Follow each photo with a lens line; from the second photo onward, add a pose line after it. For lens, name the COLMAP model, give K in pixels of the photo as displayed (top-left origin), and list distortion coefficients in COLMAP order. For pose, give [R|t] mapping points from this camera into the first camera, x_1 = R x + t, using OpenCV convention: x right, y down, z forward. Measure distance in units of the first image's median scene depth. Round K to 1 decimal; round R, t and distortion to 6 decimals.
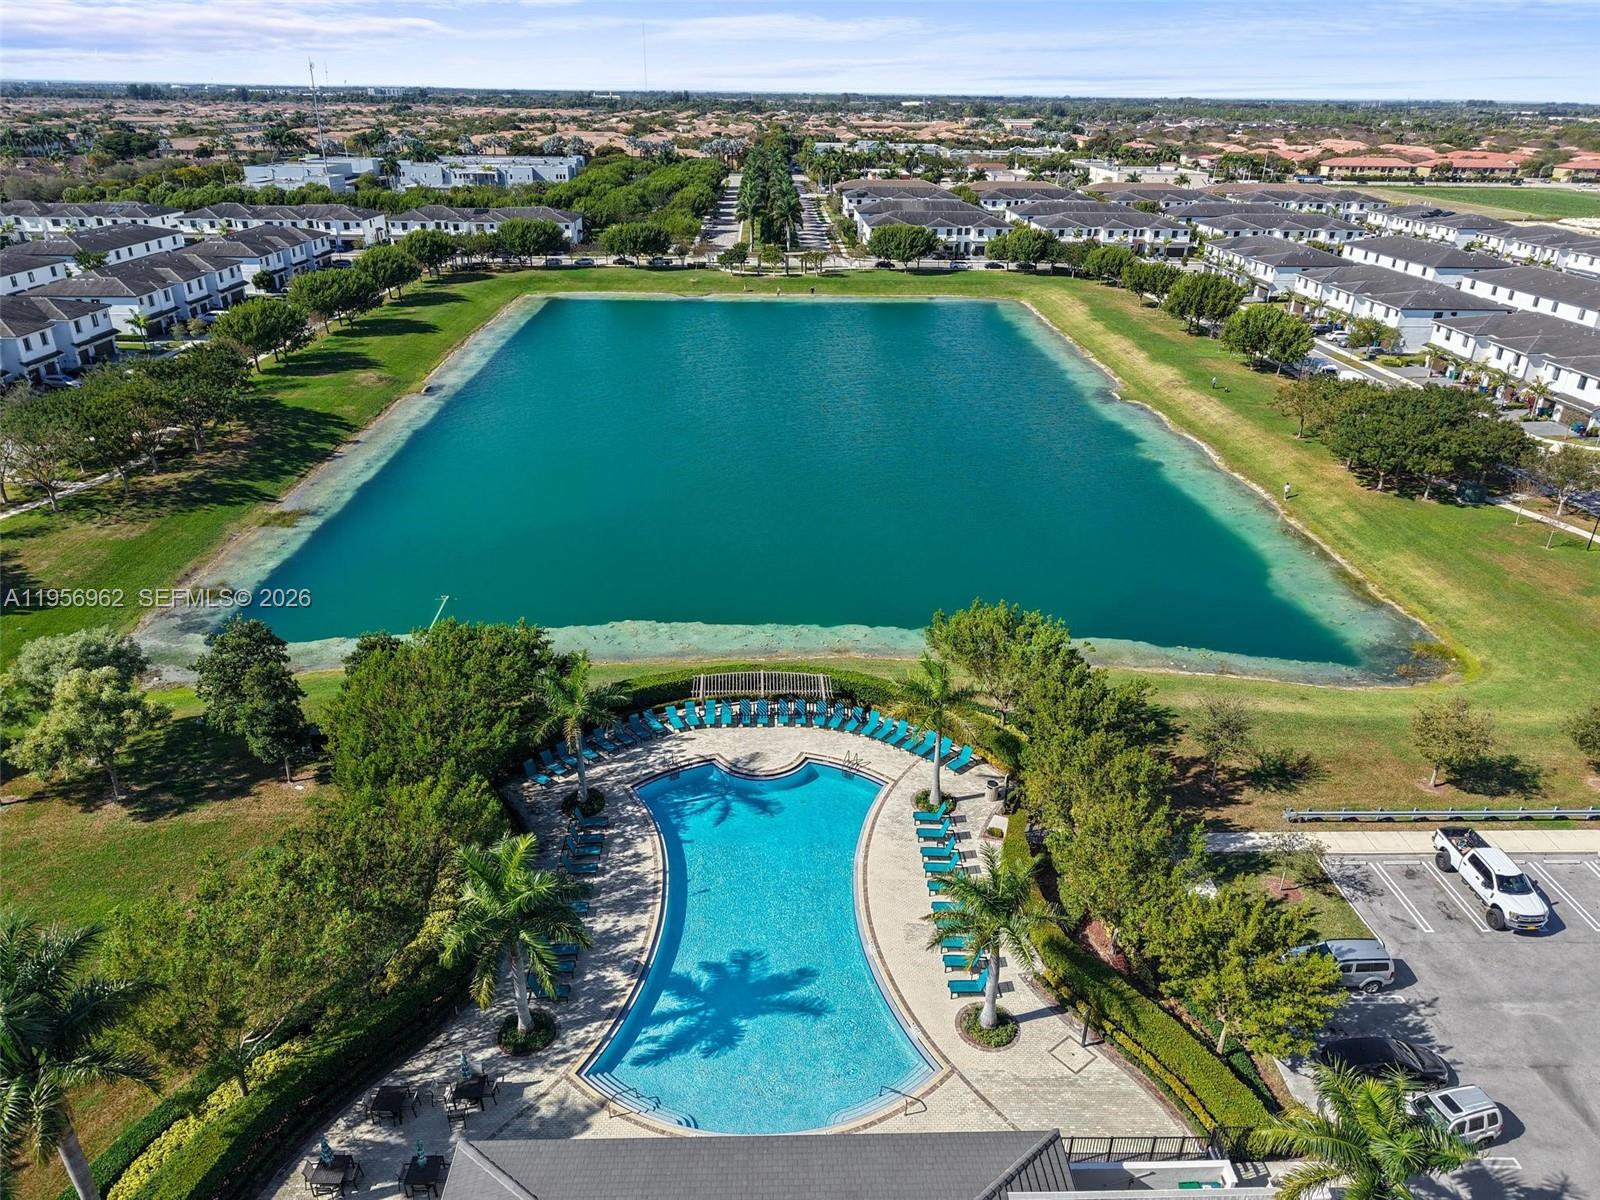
lens RADIAL K [[1081.6, 0, 803.3], [0, 1081.6, 600.2], [0, 0, 1]] dist [0.011550, -0.003183]
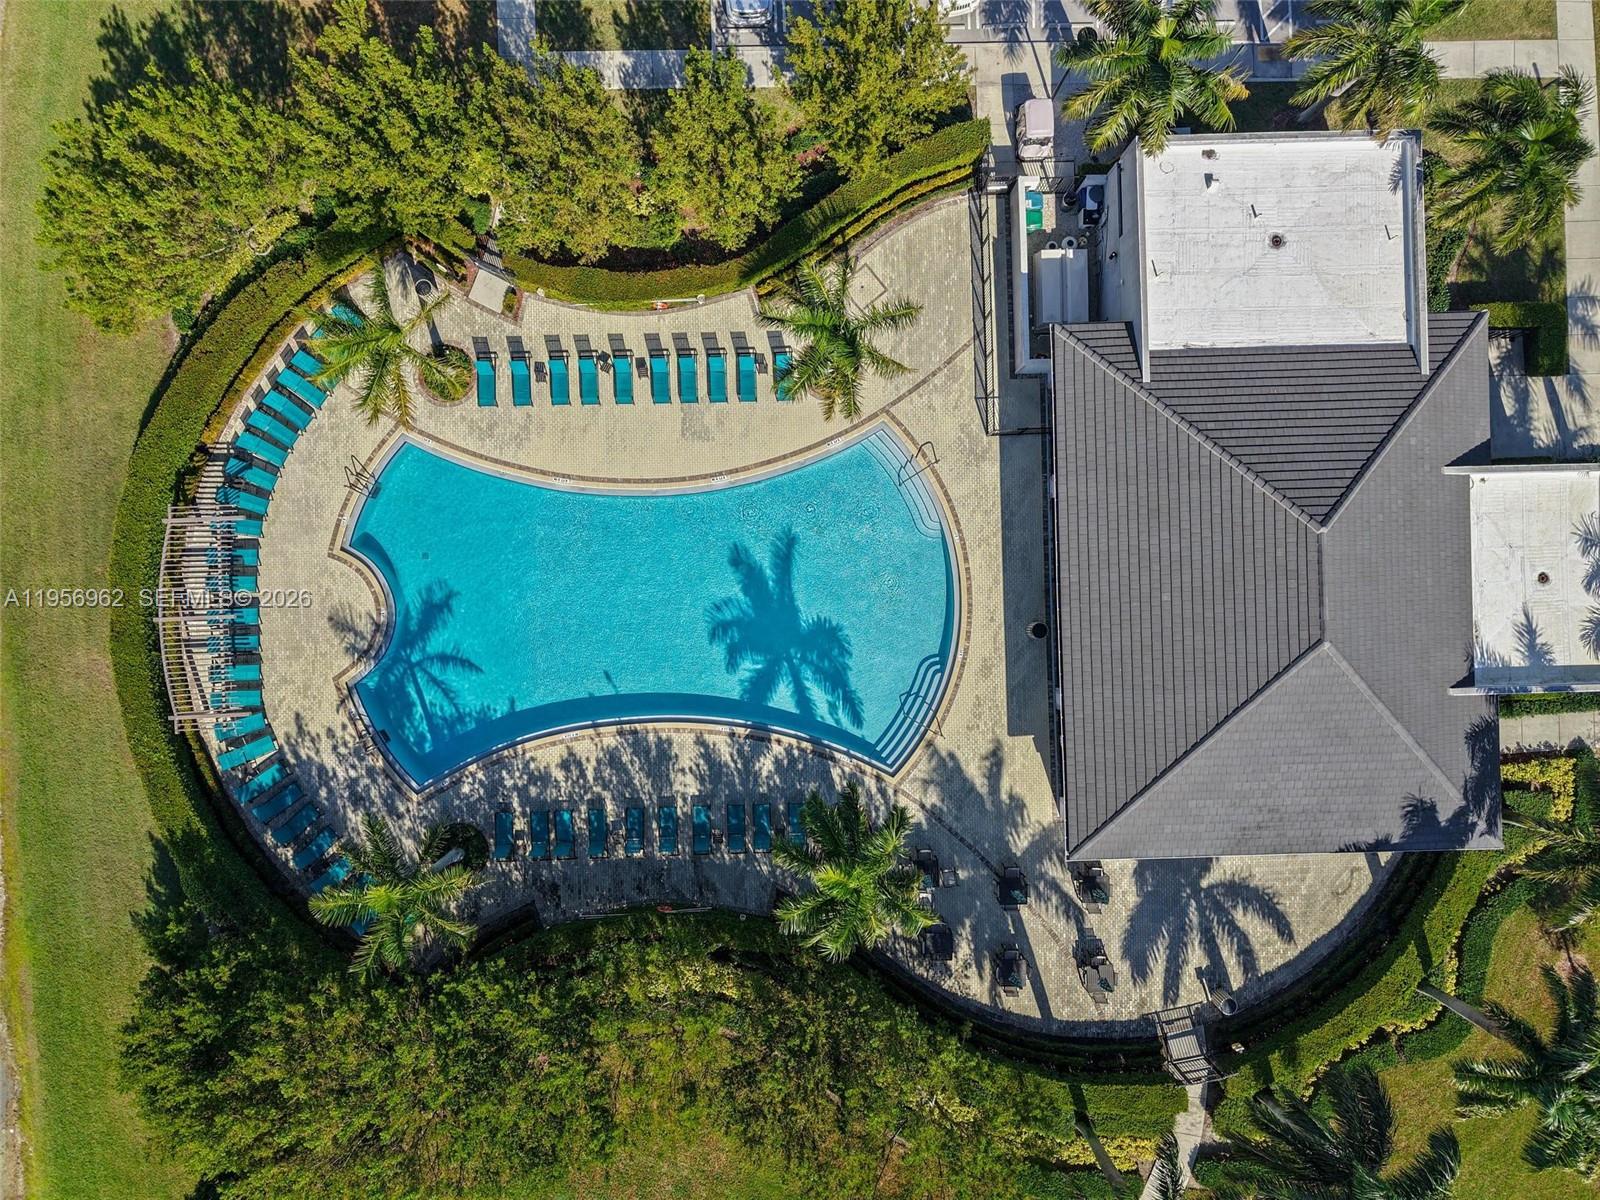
lens RADIAL K [[1081.6, 0, 800.0], [0, 1081.6, 607.5], [0, 0, 1]] dist [0.011550, -0.003183]
pose [[0.006242, -0.999898, -0.012873, -0.029080], [0.377155, -0.009569, 0.926101, -0.461746], [-0.926129, -0.010636, 0.377057, 0.575284]]
